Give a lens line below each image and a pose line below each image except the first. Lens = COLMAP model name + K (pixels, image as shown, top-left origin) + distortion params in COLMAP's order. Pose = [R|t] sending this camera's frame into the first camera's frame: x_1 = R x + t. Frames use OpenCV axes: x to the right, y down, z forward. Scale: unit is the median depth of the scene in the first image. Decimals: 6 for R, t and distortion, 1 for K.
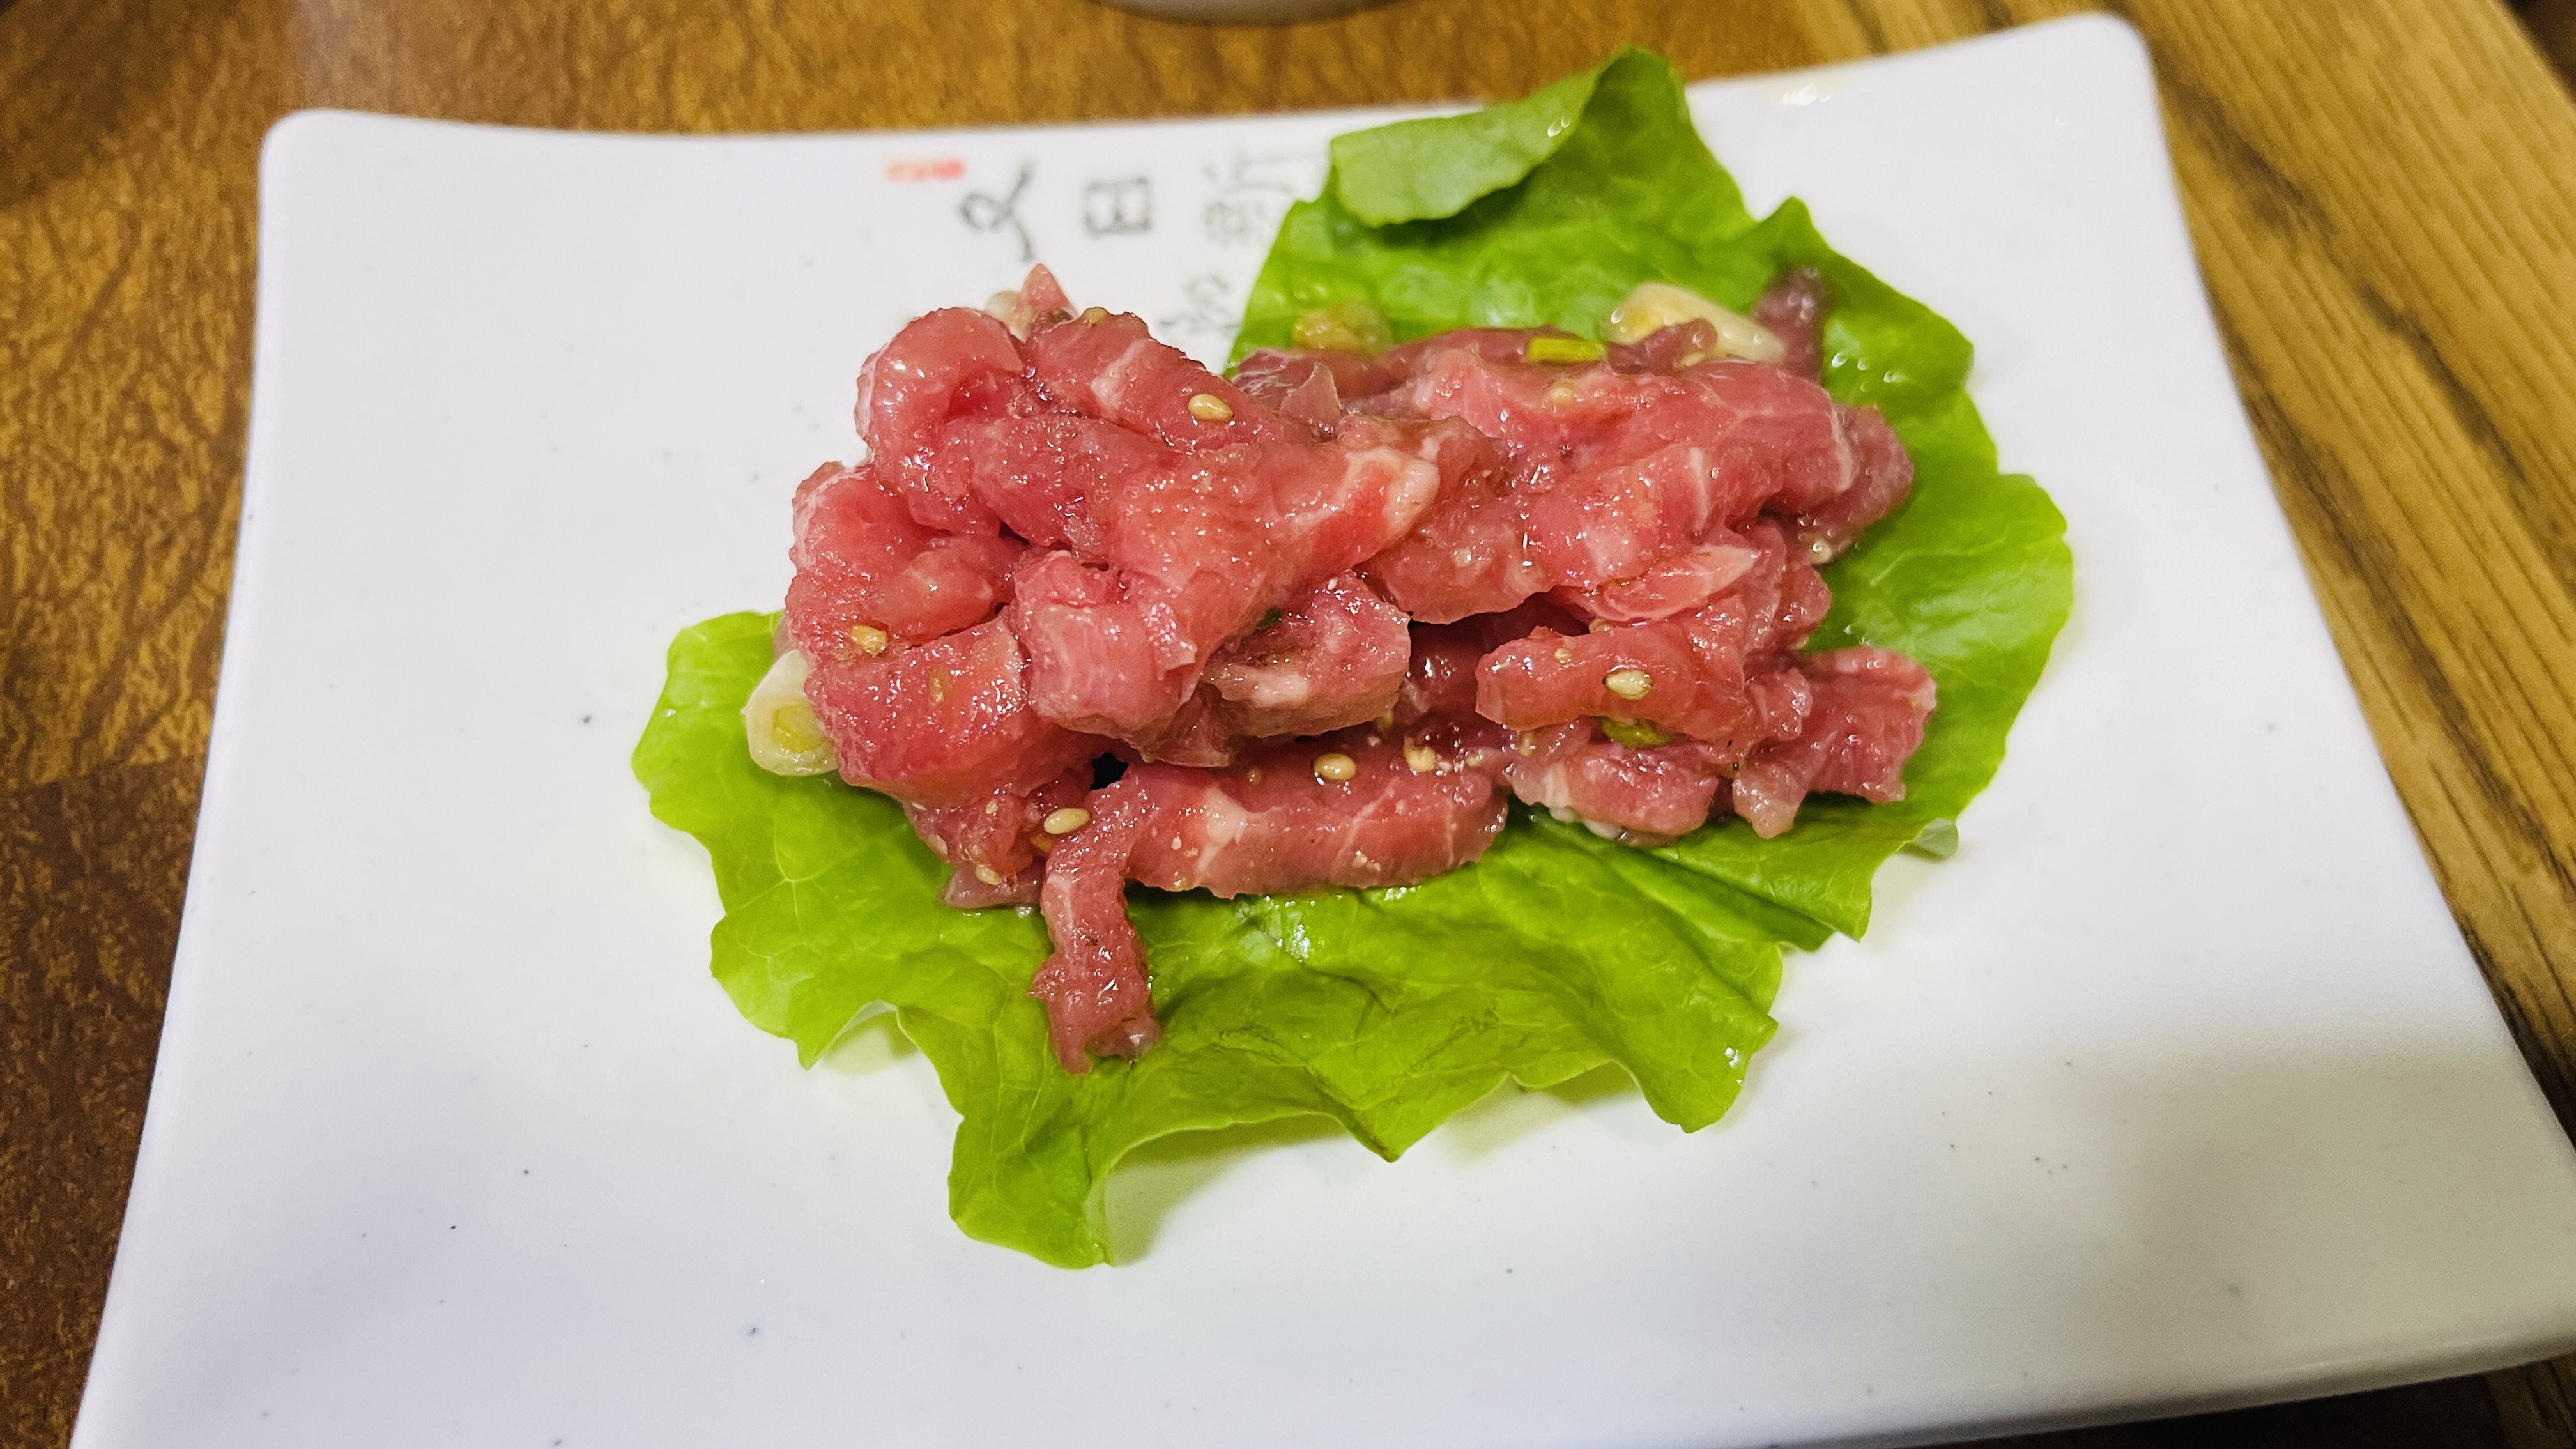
lens RADIAL K [[1975.8, 0, 1288.0], [0, 1975.8, 724.5], [0, 0, 1]] dist [-0.000671, -0.001513]
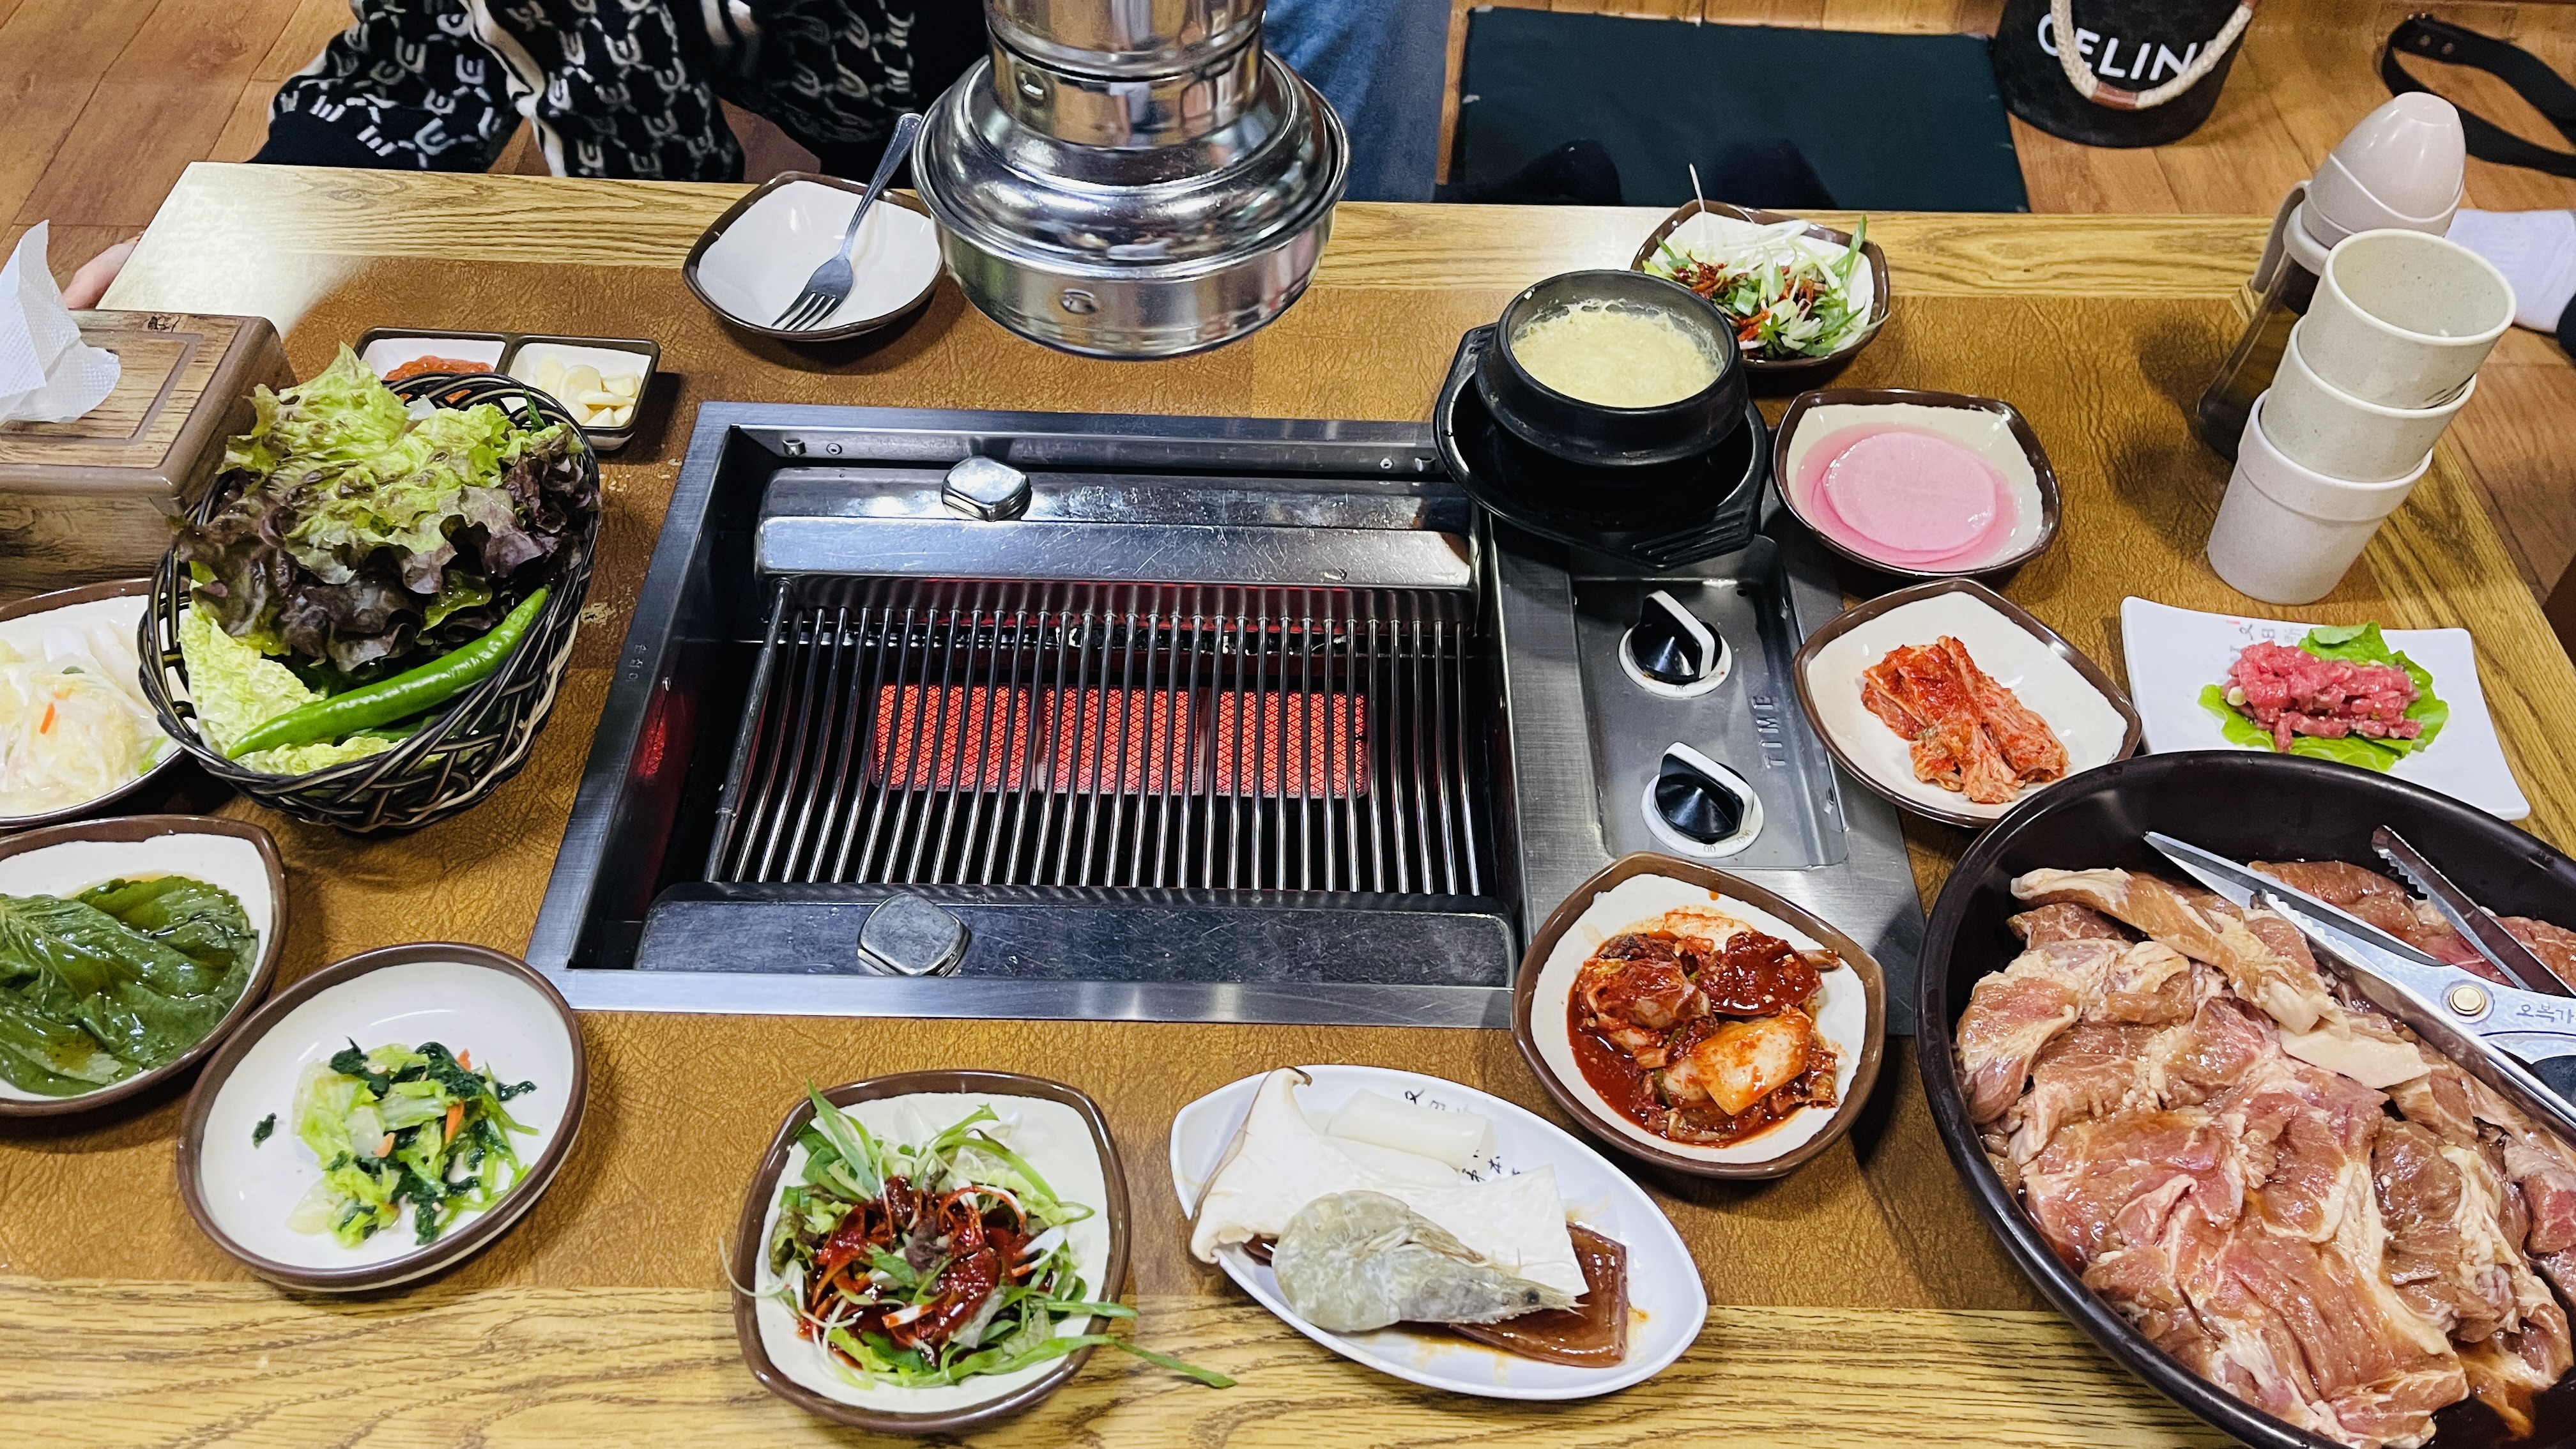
lens RADIAL K [[1853.6, 0, 1288.8], [0, 1853.6, 686.0], [0, 0, 1]] dist [0.004684, -0.000523]
pose [[0.965950, 0.160930, -0.202591, -1.876307], [-0.207330, 0.949871, -0.234008, 1.887731], [0.154776, 0.268043, 0.950893, -4.929454]]
